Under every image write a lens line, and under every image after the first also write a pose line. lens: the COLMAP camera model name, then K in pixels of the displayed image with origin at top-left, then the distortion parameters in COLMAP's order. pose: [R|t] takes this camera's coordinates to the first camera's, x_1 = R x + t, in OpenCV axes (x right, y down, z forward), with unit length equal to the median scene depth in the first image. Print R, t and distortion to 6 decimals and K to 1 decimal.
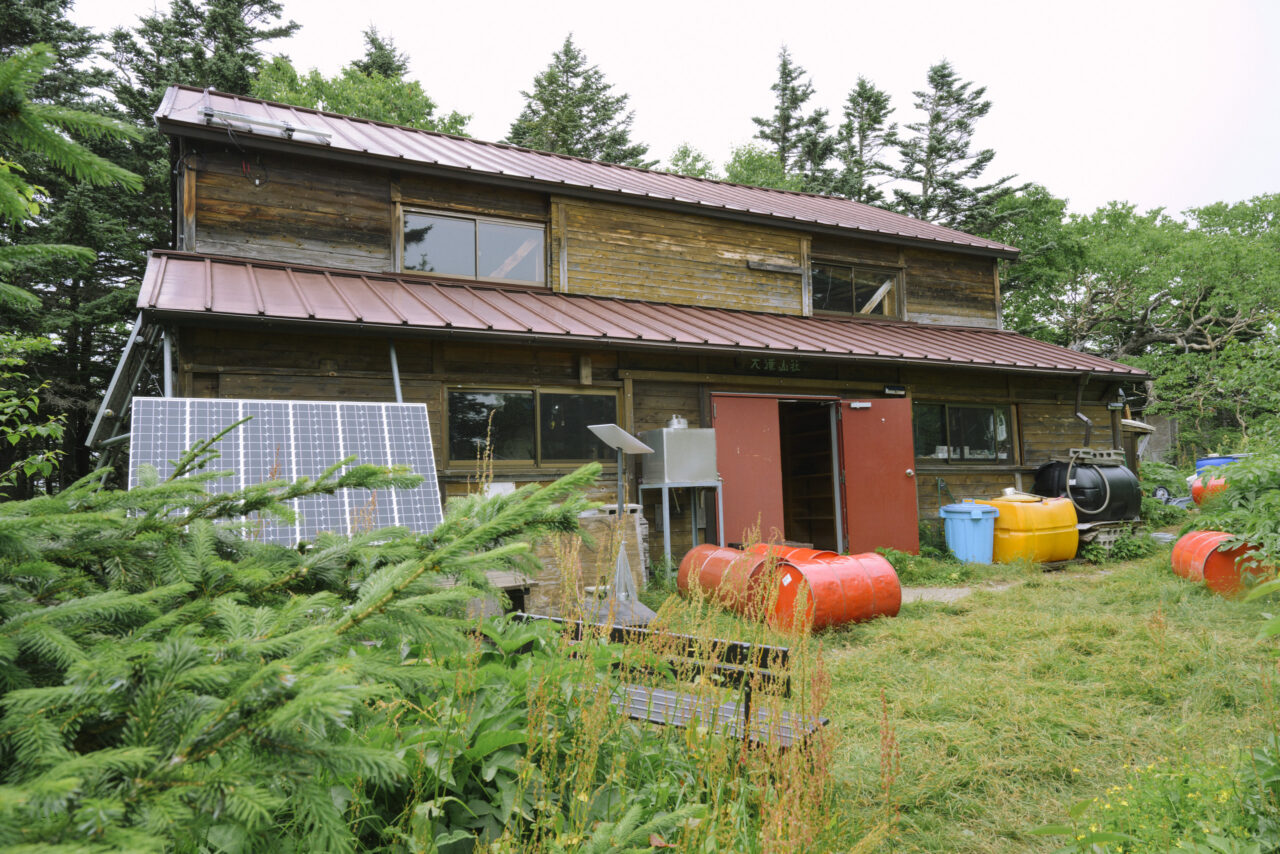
lens RADIAL K [[908.7, 0, 638.5], [0, 908.7, 422.7], [0, 0, 1]] dist [-0.003091, -0.006555]
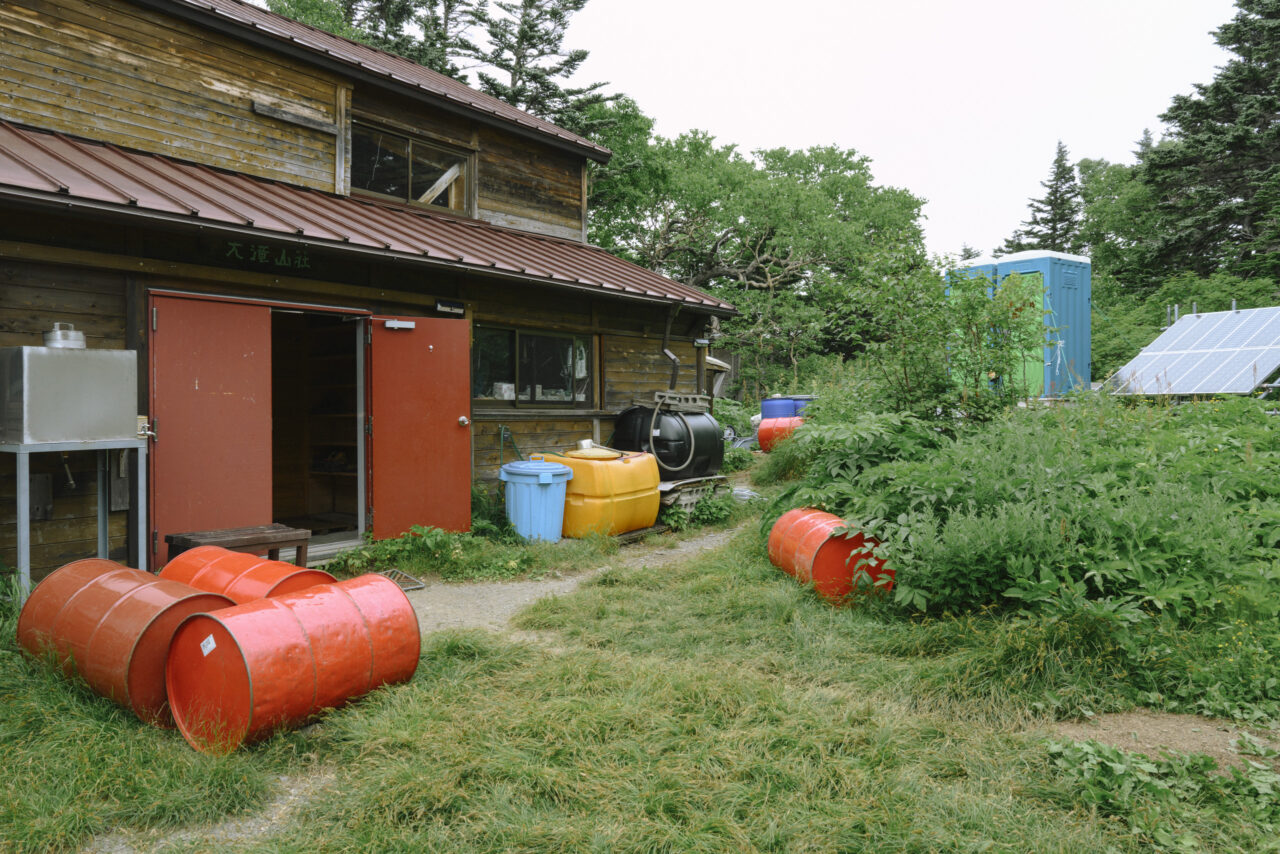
lens RADIAL K [[908.7, 0, 636.9], [0, 908.7, 421.4], [0, 0, 1]] dist [-0.003091, -0.006555]
pose [[0.899869, 0.019858, 0.435708, 0.084848], [-0.062580, 0.994505, 0.083921, -0.012506], [-0.431648, -0.102784, 0.896167, 0.226593]]
